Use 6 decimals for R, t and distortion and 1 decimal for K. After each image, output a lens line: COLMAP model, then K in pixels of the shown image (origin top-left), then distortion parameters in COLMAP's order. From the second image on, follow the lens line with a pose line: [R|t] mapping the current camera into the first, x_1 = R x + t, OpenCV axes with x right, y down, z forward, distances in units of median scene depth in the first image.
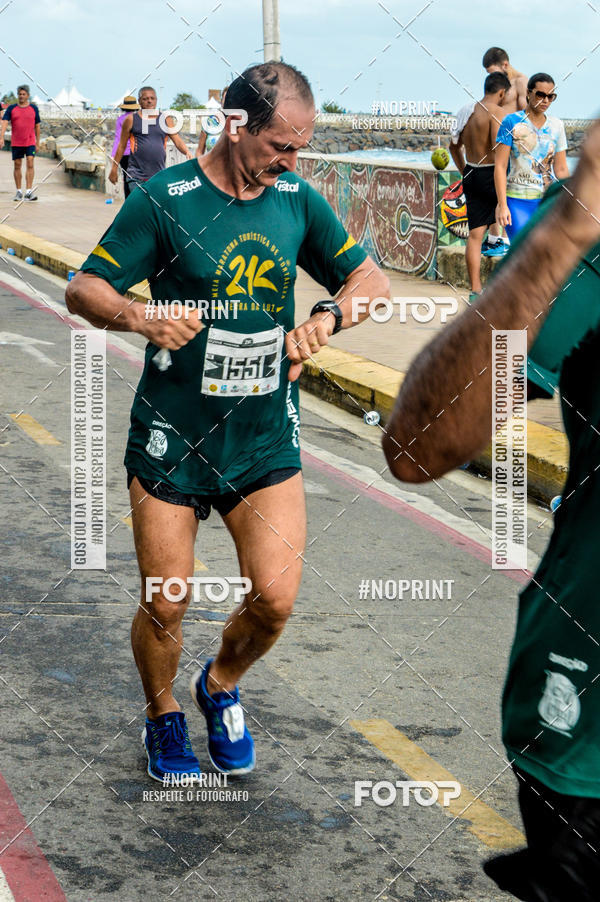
lens RADIAL K [[2402.7, 0, 300.0], [0, 2402.7, 451.0], [0, 0, 1]] dist [-0.250623, -0.046093]
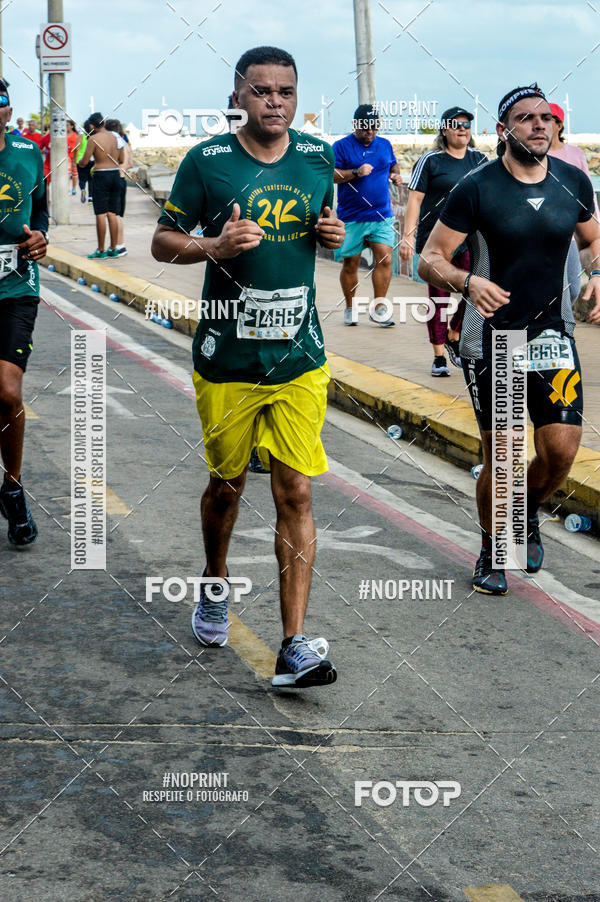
lens RADIAL K [[2409.6, 0, 300.0], [0, 2409.6, 451.0], [0, 0, 1]] dist [-0.245081, -0.178902]
pose [[0.998813, -0.021791, -0.043563, 0.002441], [0.021358, 0.999718, -0.010385, -0.018027], [0.043777, 0.009443, 0.998997, 0.123519]]
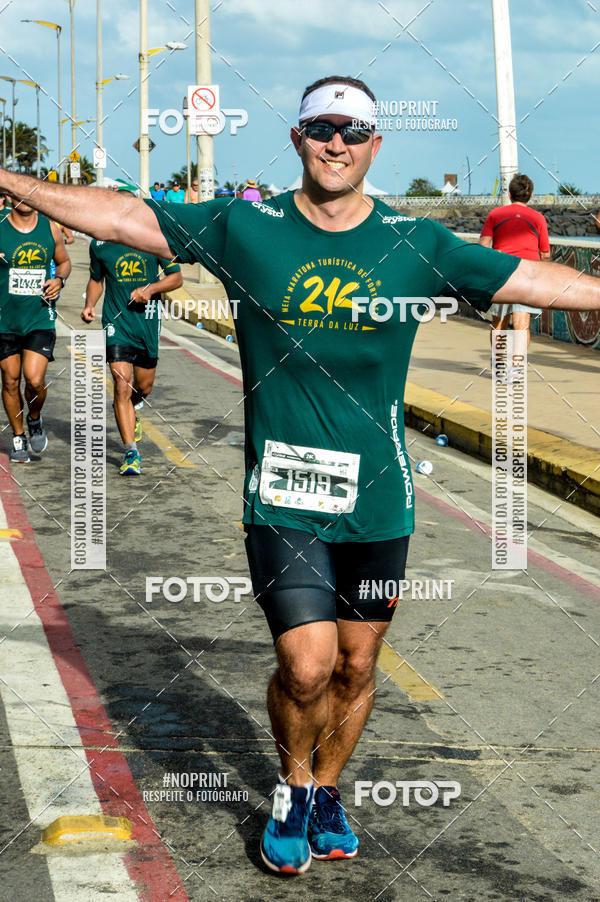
lens RADIAL K [[2402.7, 0, 300.0], [0, 2402.7, 451.0], [0, 0, 1]] dist [-0.250623, -0.046093]
pose [[0.994842, -0.015629, -0.100224, 0.000120], [0.012088, 0.999284, -0.035845, -0.011328], [0.100713, 0.034449, 0.994319, 0.063210]]
